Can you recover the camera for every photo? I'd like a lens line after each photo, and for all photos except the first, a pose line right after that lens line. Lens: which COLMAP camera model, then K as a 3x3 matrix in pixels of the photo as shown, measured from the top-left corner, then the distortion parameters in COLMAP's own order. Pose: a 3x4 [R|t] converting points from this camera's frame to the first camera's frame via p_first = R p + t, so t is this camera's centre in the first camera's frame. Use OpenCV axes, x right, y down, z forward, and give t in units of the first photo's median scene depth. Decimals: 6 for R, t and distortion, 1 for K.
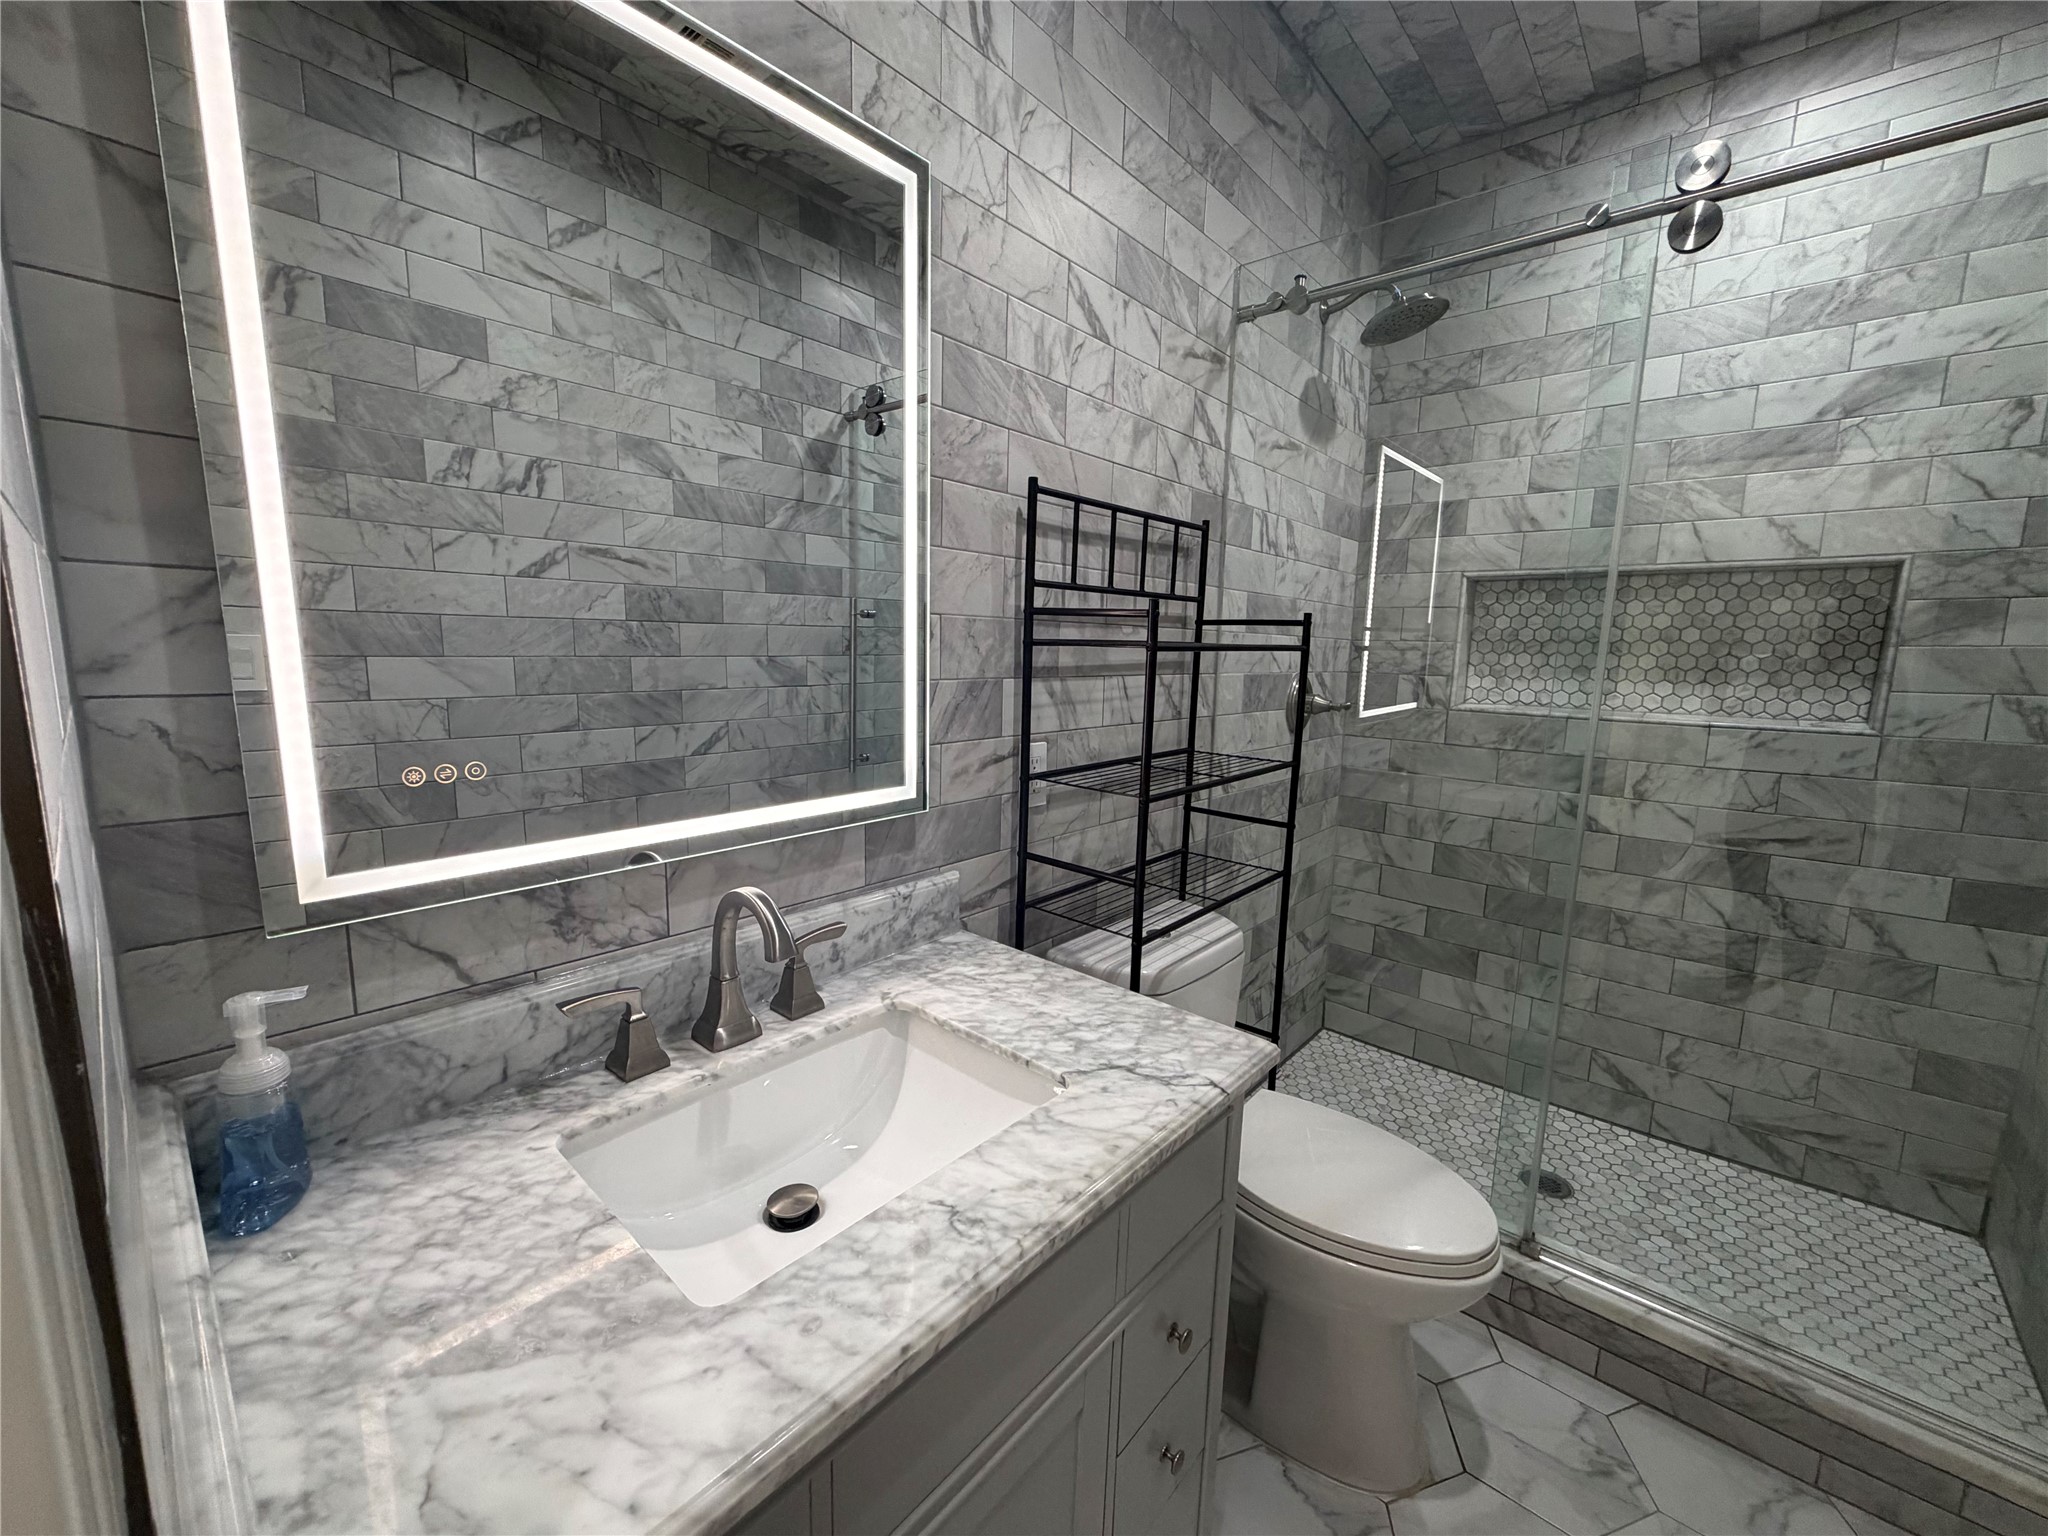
lens RADIAL K [[816.4, 0, 1018.2], [0, 816.4, 770.6], [0, 0, 1]] dist [0.000867, -0.000444]
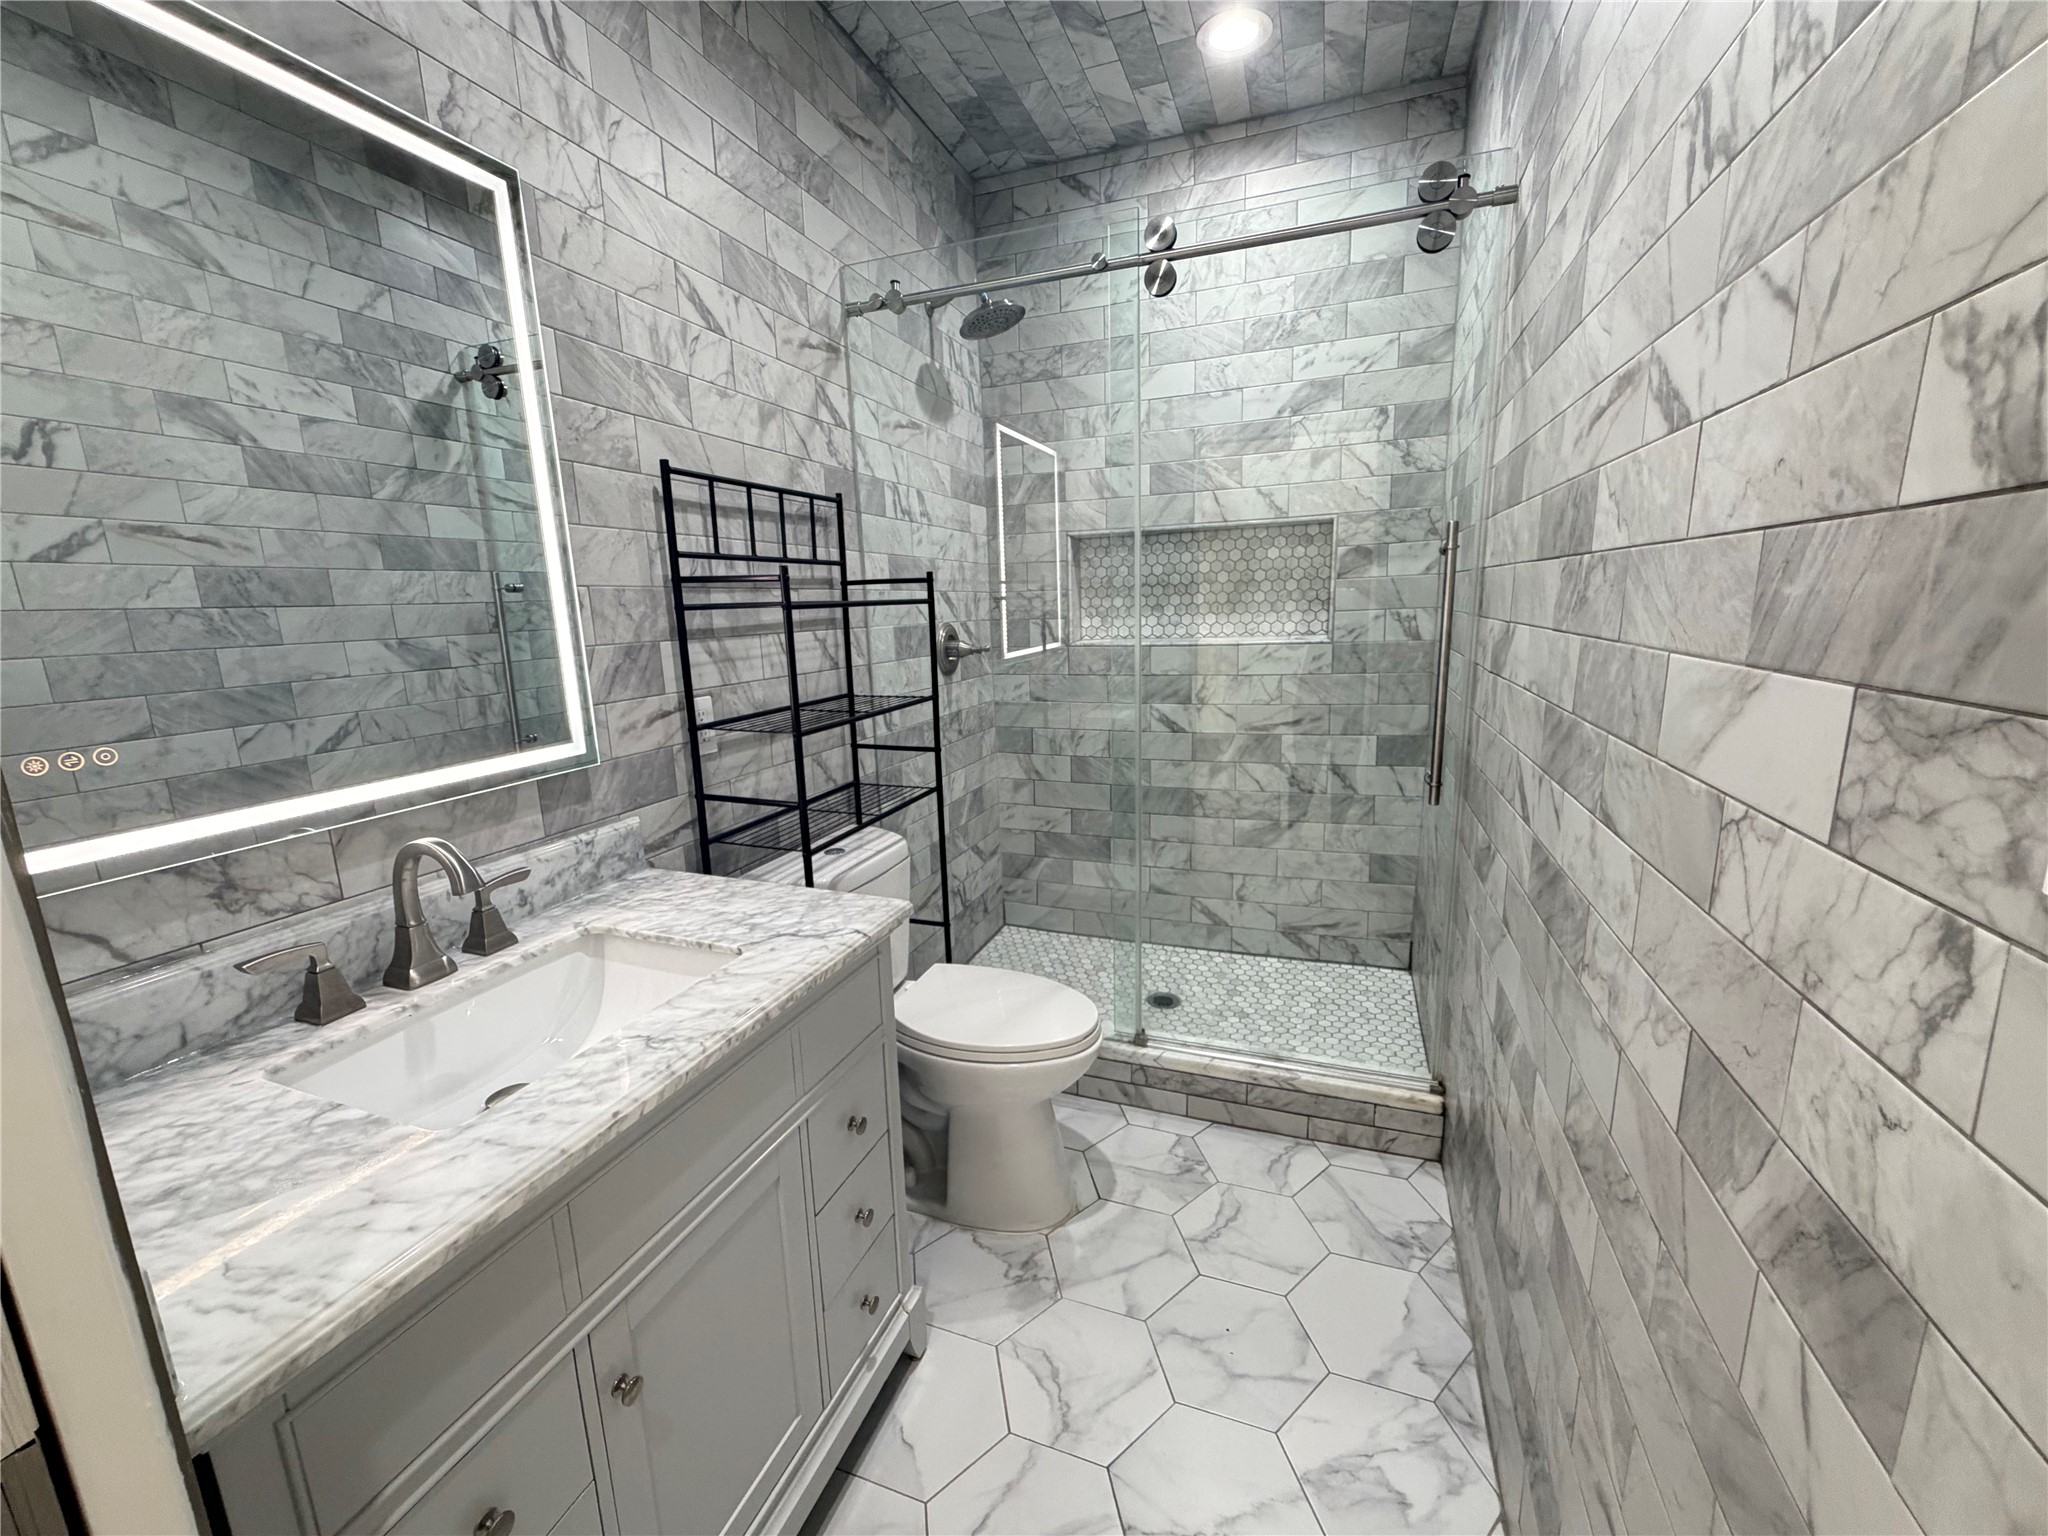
lens RADIAL K [[816.4, 0, 1018.2], [0, 816.4, 770.6], [0, 0, 1]] dist [0.000867, -0.000444]
pose [[0.934443, -0.119243, 0.335555, 0.028858], [0.103544, 0.992540, 0.064362, 0.027072], [-0.340726, -0.025398, 0.939819, -0.144554]]
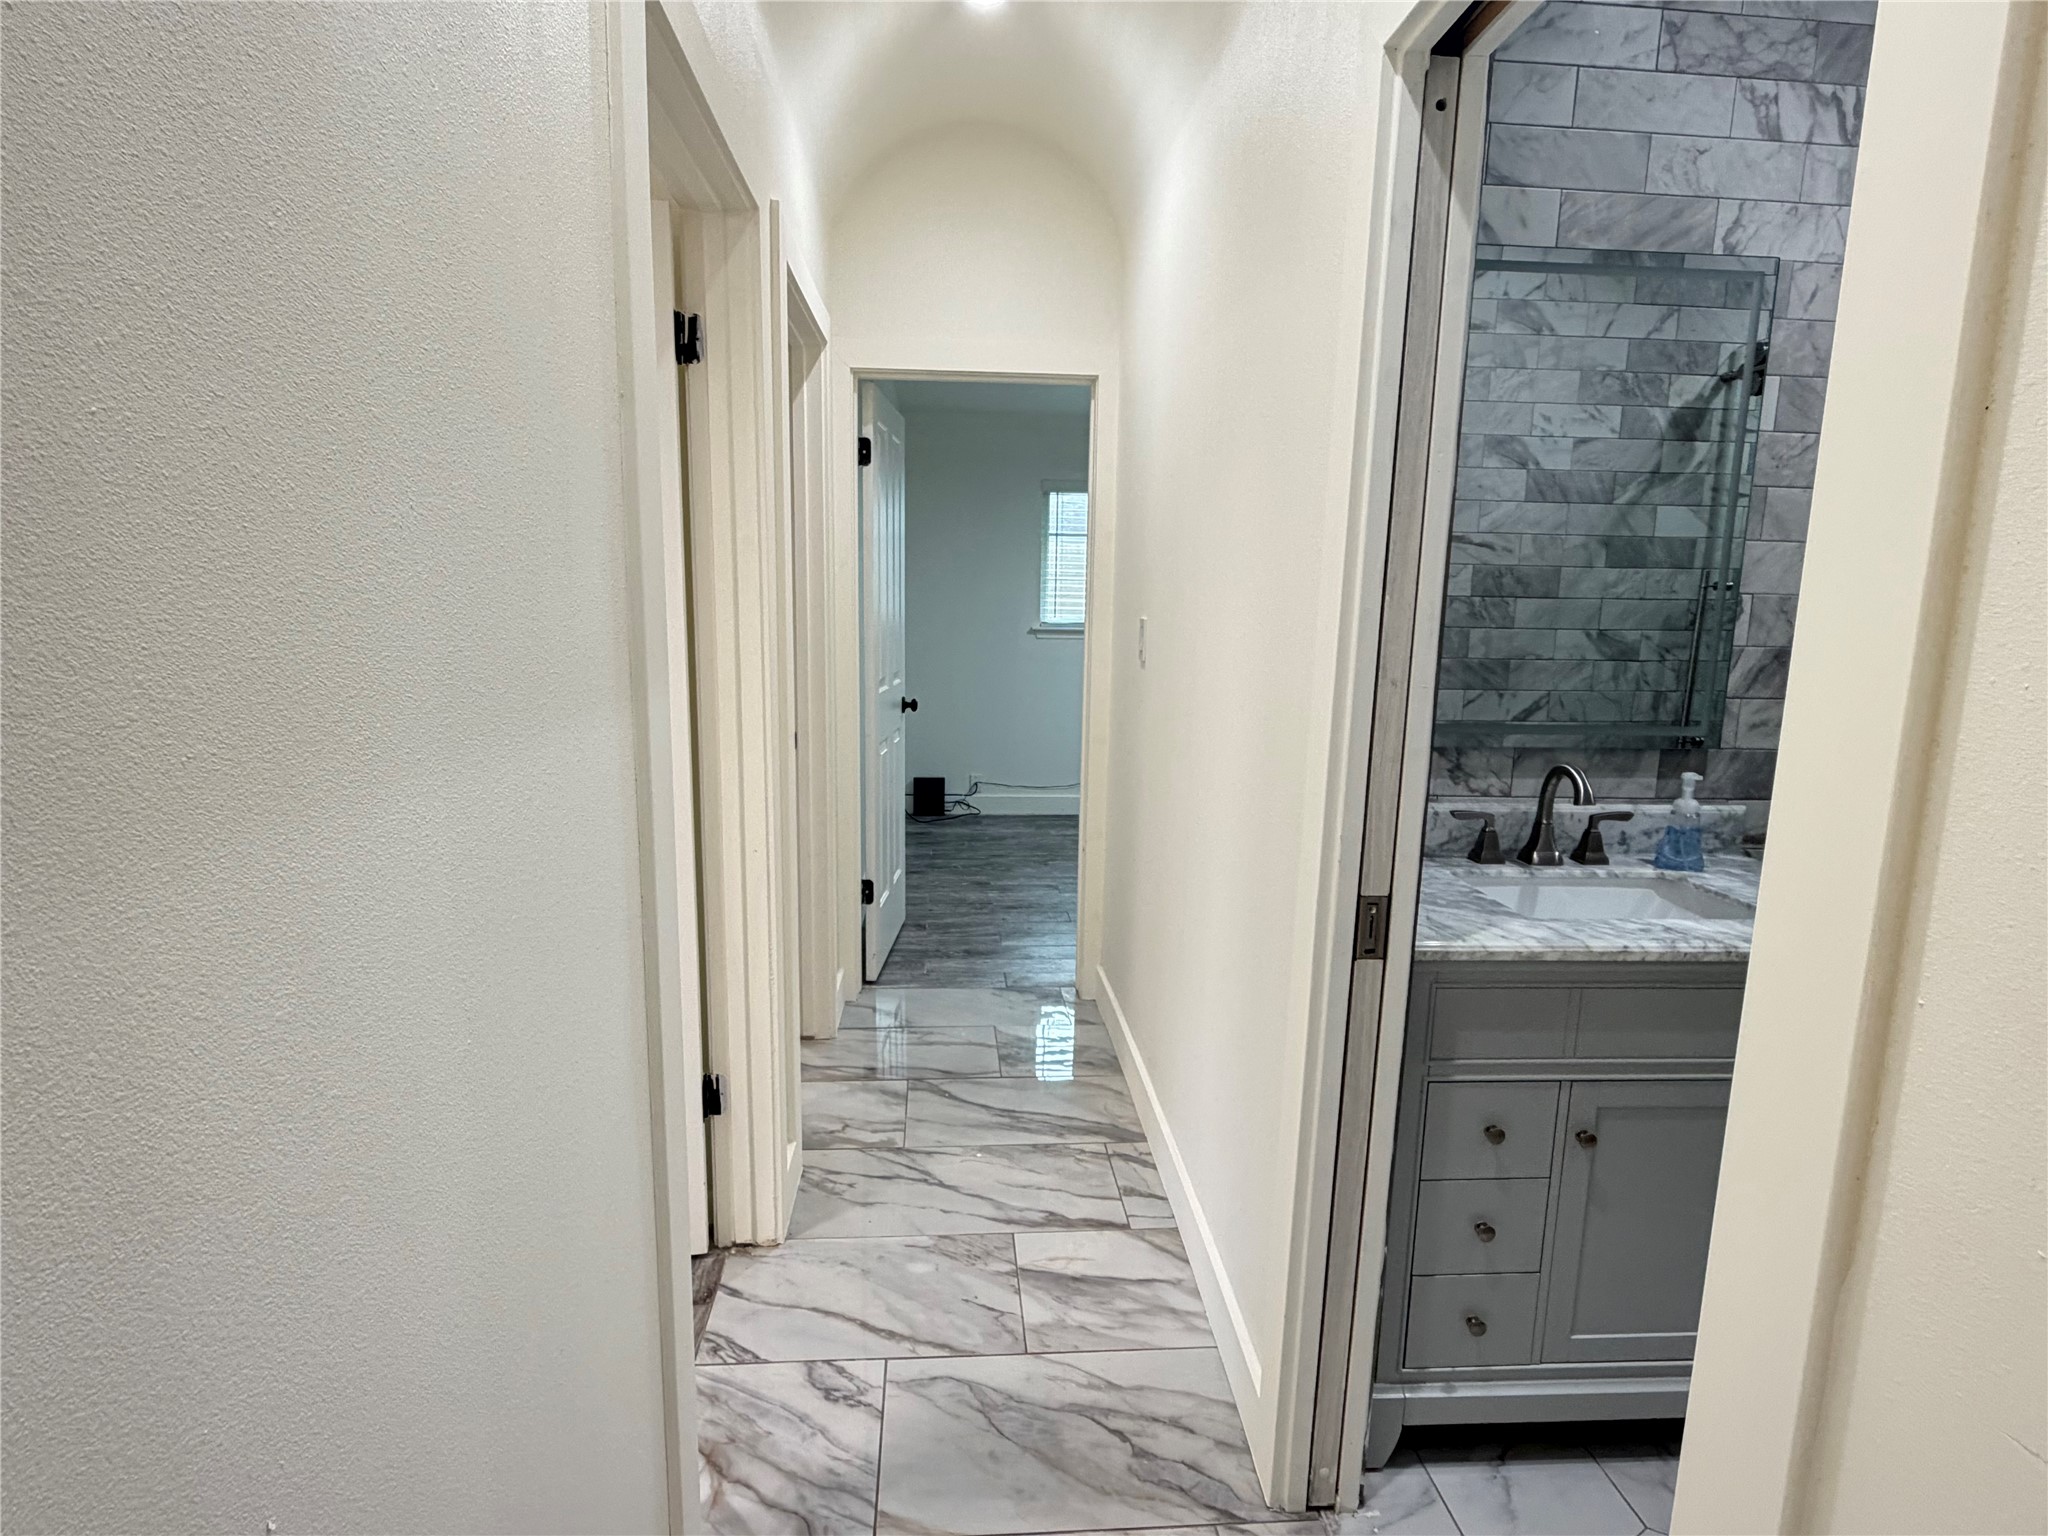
lens RADIAL K [[1089.3, 0, 1020.2], [0, 1089.3, 775.0], [0, 0, 1]] dist [-0.002763, -0.000242]
pose [[0.710807, 0.107630, -0.695103, 0.175768], [-0.115829, 0.992643, 0.035255, 0.092332], [0.693784, 0.055453, 0.718045, -0.571355]]
